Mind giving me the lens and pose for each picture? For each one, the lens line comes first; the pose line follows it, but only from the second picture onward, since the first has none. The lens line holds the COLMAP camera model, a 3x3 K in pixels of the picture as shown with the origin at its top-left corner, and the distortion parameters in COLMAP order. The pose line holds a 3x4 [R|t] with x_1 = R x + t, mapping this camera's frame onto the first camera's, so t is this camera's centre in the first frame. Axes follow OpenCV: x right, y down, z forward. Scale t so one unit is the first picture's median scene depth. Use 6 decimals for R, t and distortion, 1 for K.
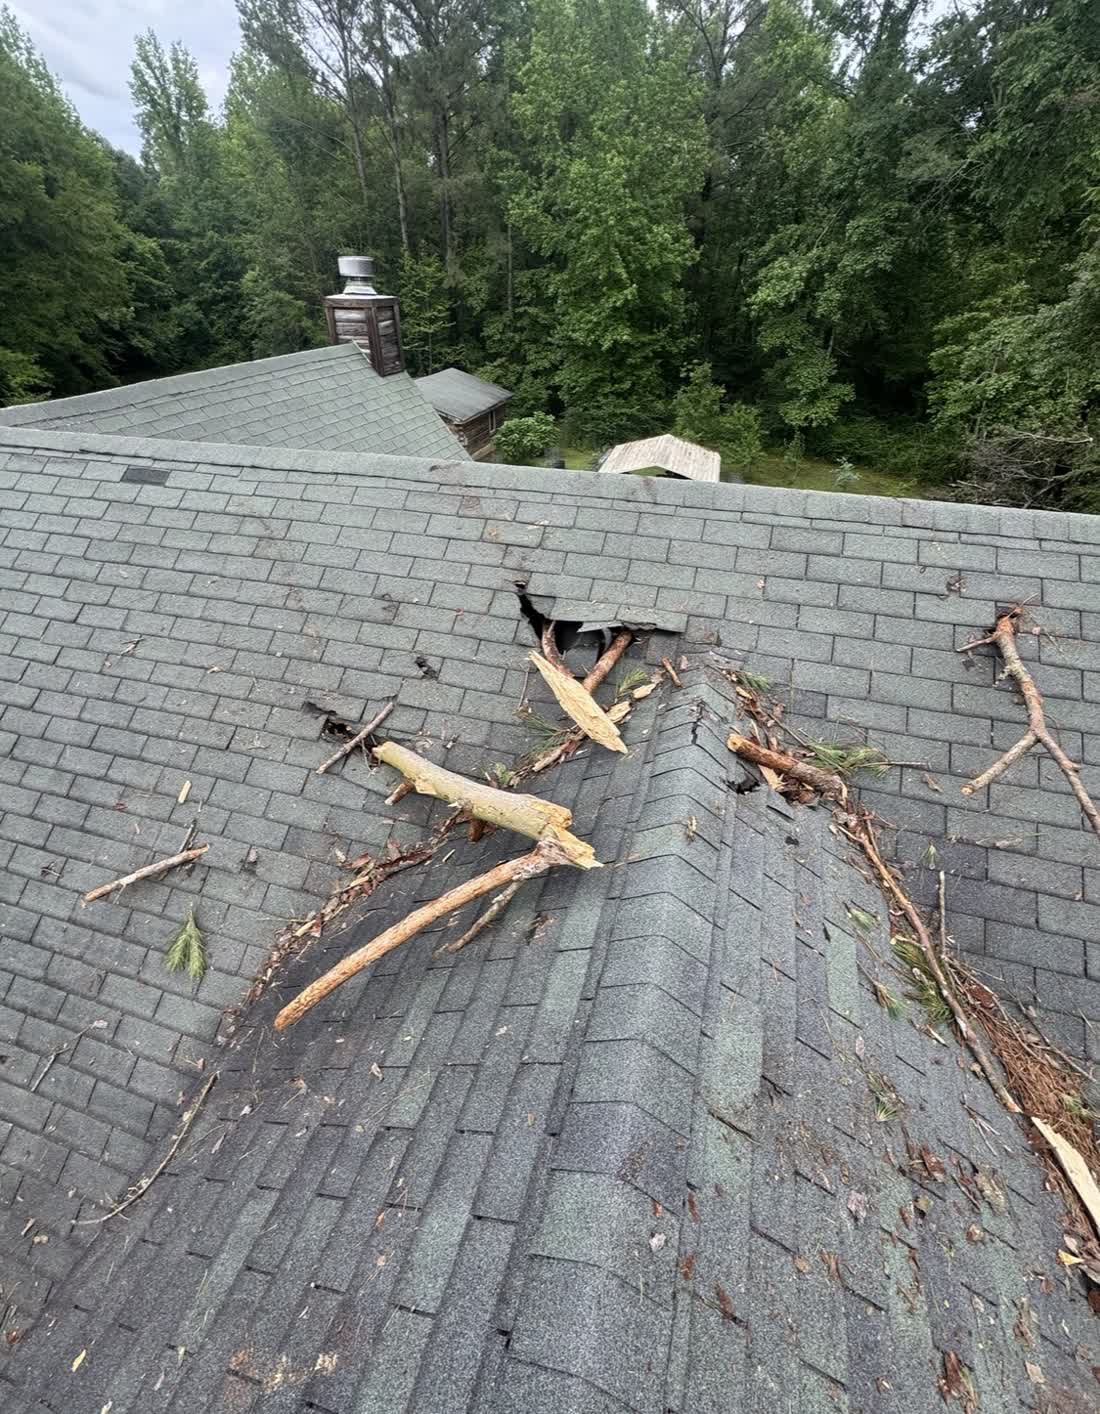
lens RADIAL K [[633.3, 0, 549.9], [0, 633.3, 708.4], [0, 0, 1]] dist [0.001089, -0.000586]
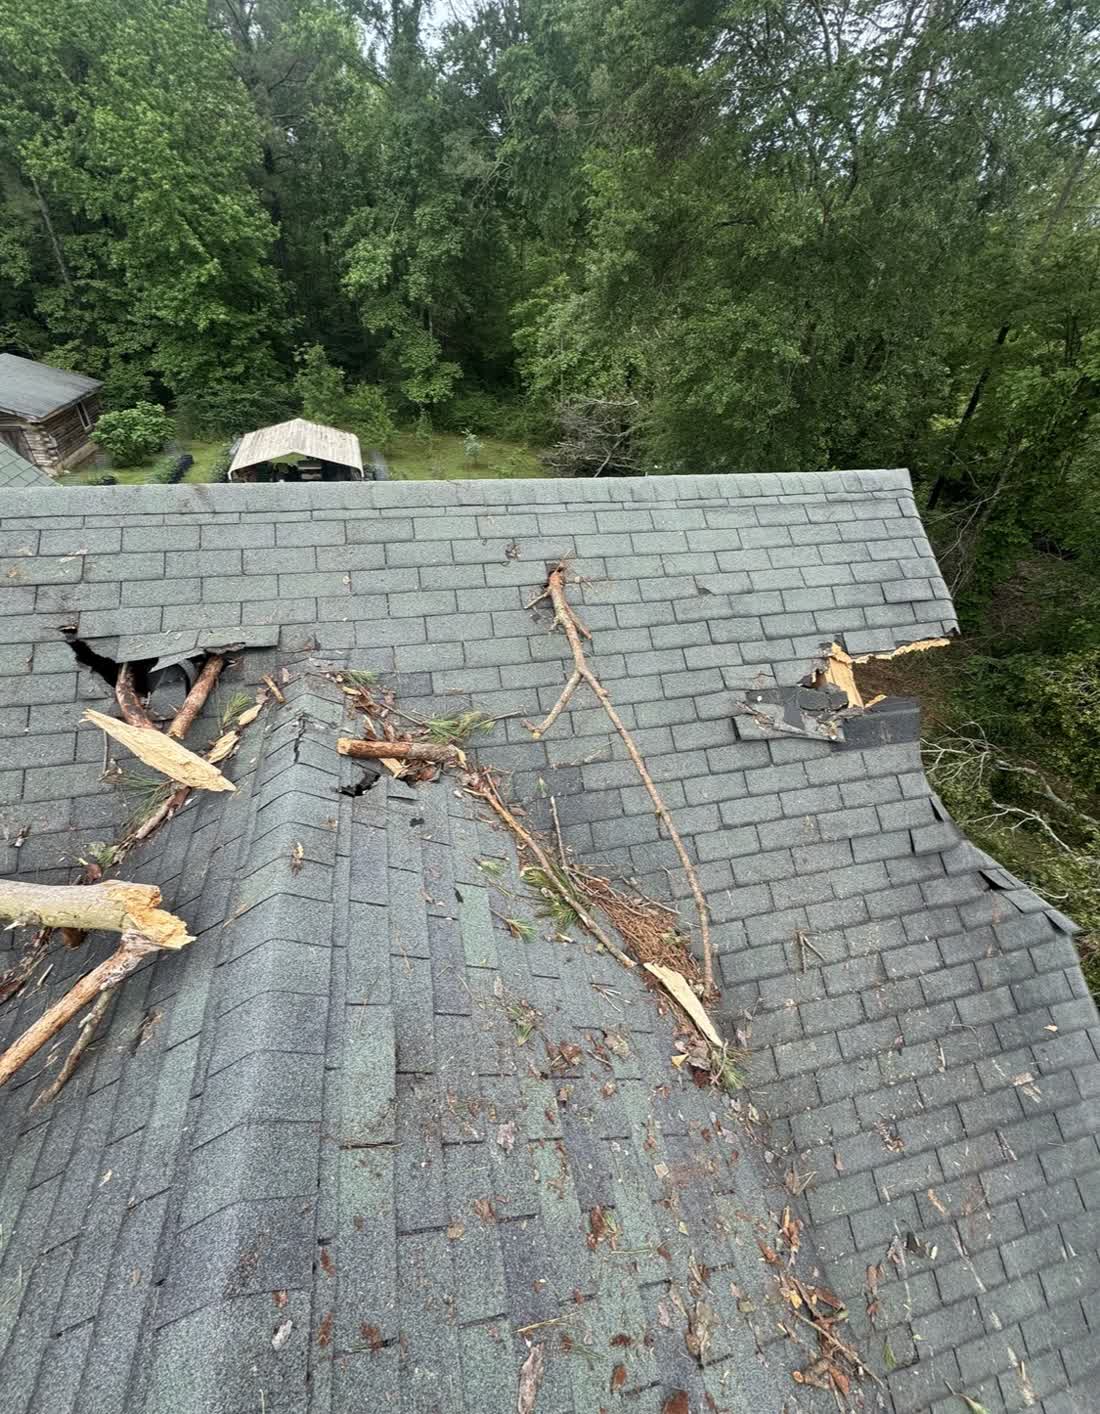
lens RADIAL K [[585.4, 0, 549.9], [0, 585.4, 707.3], [0, 0, 1]] dist [0.001432, -0.000581]
pose [[0.862369, -0.274312, 0.425526, 0.167126], [0.249537, 0.961610, 0.114184, -0.026355], [-0.440512, 0.007715, 0.897714, 0.011275]]
